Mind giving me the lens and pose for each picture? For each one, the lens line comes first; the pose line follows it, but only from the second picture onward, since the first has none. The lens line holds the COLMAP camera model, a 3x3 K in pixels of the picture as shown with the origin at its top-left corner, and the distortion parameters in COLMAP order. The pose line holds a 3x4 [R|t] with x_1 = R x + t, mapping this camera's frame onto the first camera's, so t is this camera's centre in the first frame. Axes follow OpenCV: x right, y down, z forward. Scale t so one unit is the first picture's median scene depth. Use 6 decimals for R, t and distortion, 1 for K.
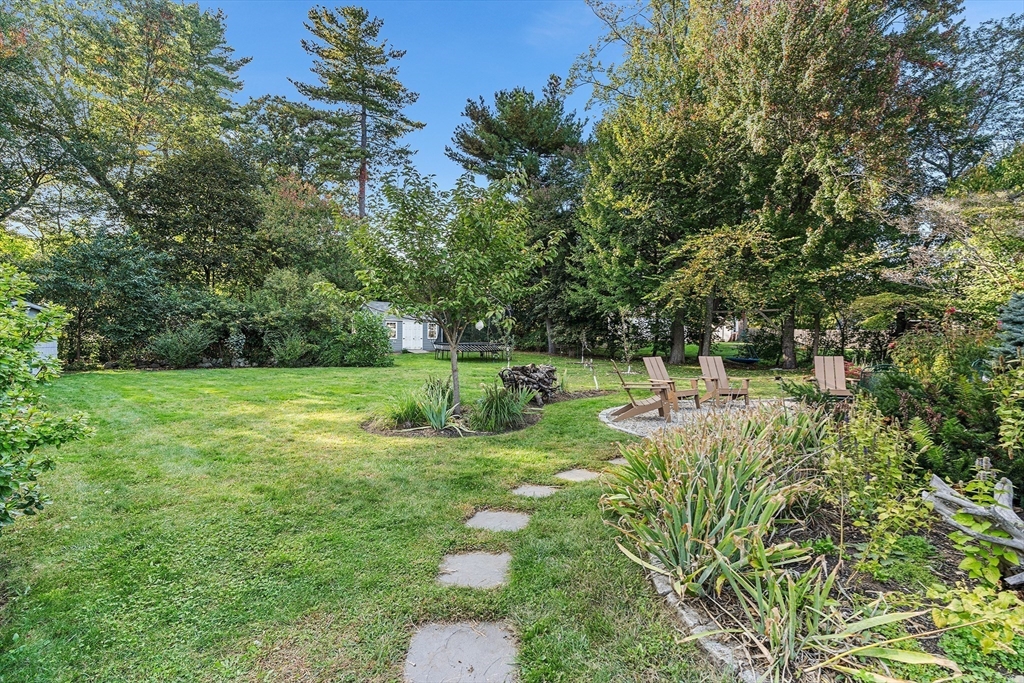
lens RADIAL K [[471.0, 0, 510.7], [0, 471.0, 345.4], [0, 0, 1]] dist [-0.004121, -0.000329]
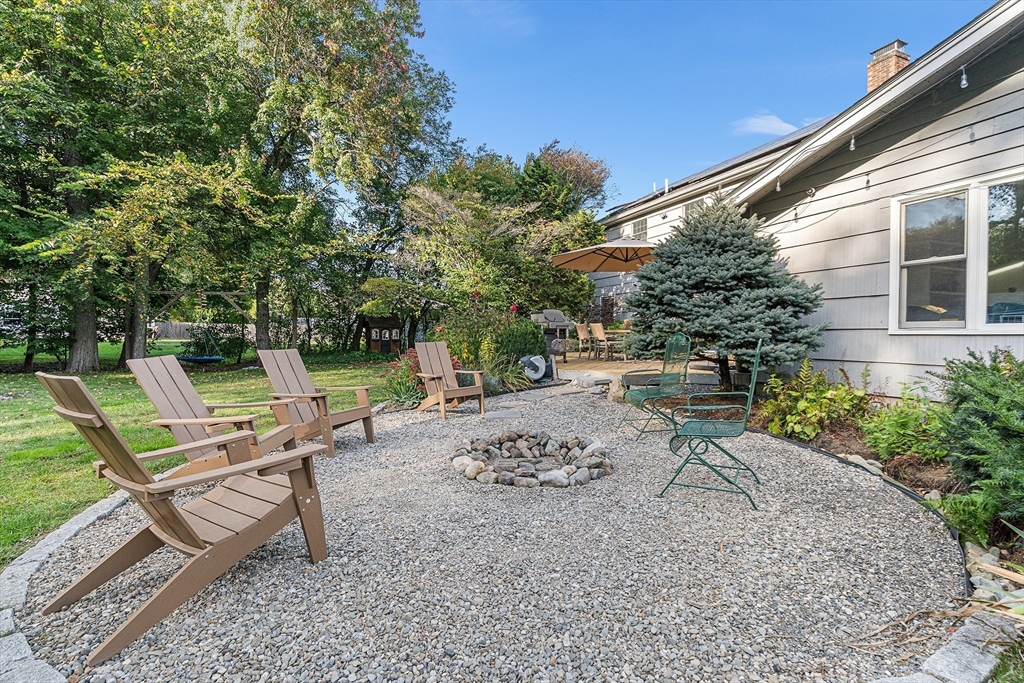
lens RADIAL K [[471.0, 0, 514.9], [0, 471.0, 335.7], [0, 0, 1]] dist [-0.004121, -0.000329]
pose [[0.415311, -0.013987, 0.909572, 0.045419], [0.029329, 0.999568, 0.001979, 0.007720], [-0.909207, 0.025855, 0.415542, 0.313509]]
